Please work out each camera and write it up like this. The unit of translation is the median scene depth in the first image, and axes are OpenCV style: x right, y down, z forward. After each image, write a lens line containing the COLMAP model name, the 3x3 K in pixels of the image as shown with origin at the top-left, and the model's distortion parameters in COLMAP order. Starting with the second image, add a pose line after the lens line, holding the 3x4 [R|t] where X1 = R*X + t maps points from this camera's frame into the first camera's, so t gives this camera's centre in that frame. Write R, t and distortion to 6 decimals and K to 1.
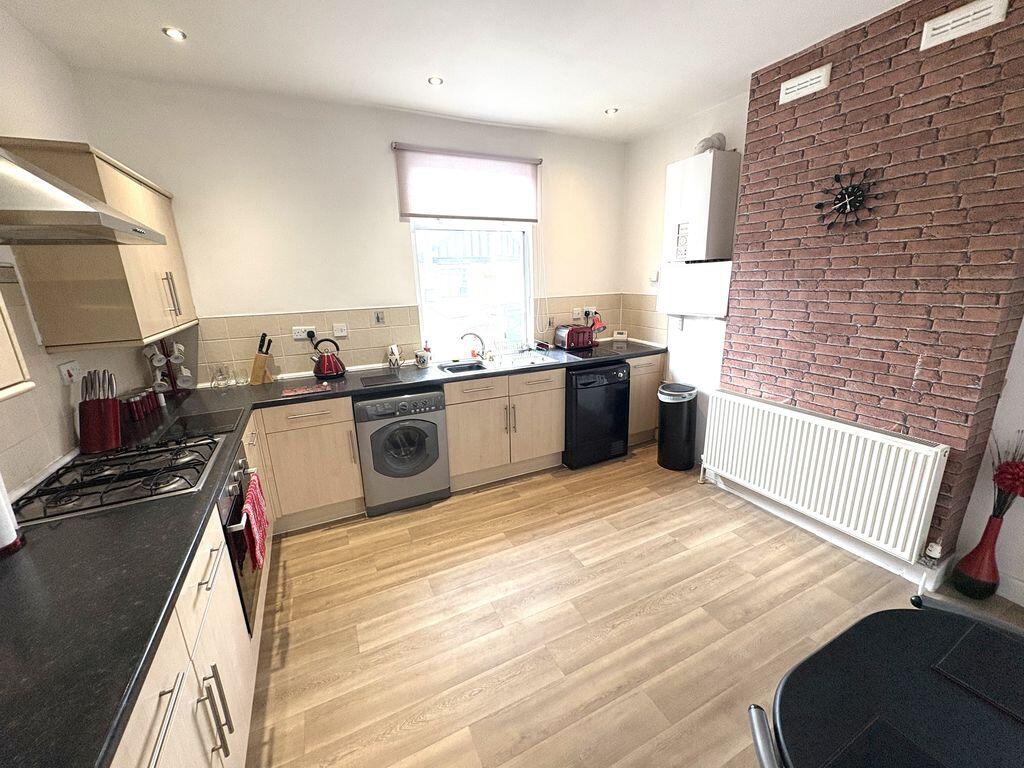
lens RADIAL K [[405.6, 0, 510.0], [0, 405.6, 382.0], [0, 0, 1]] dist [0.005062, 0.000040]
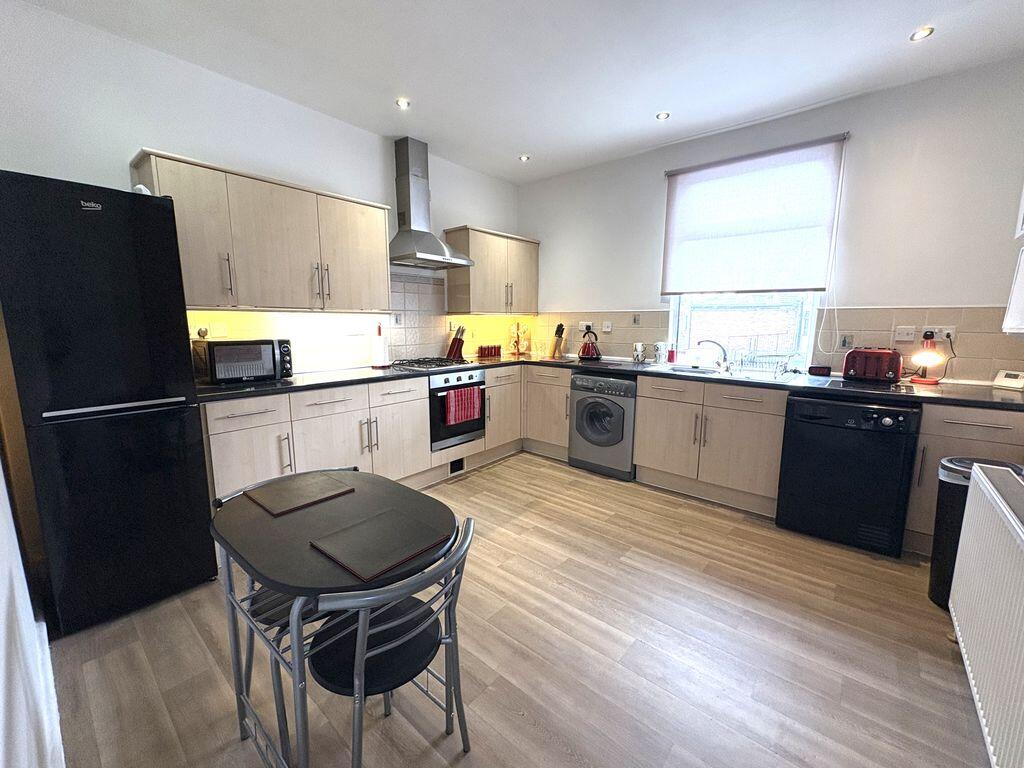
lens RADIAL K [[405.6, 0, 510.0], [0, 405.6, 382.0], [0, 0, 1]] dist [0.005062, 0.000040]
pose [[0.419673, 0.173072, -0.891022, 0.685952], [-0.246221, 0.966553, 0.071772, 0.027250], [0.873642, 0.189268, 0.448250, 0.194239]]
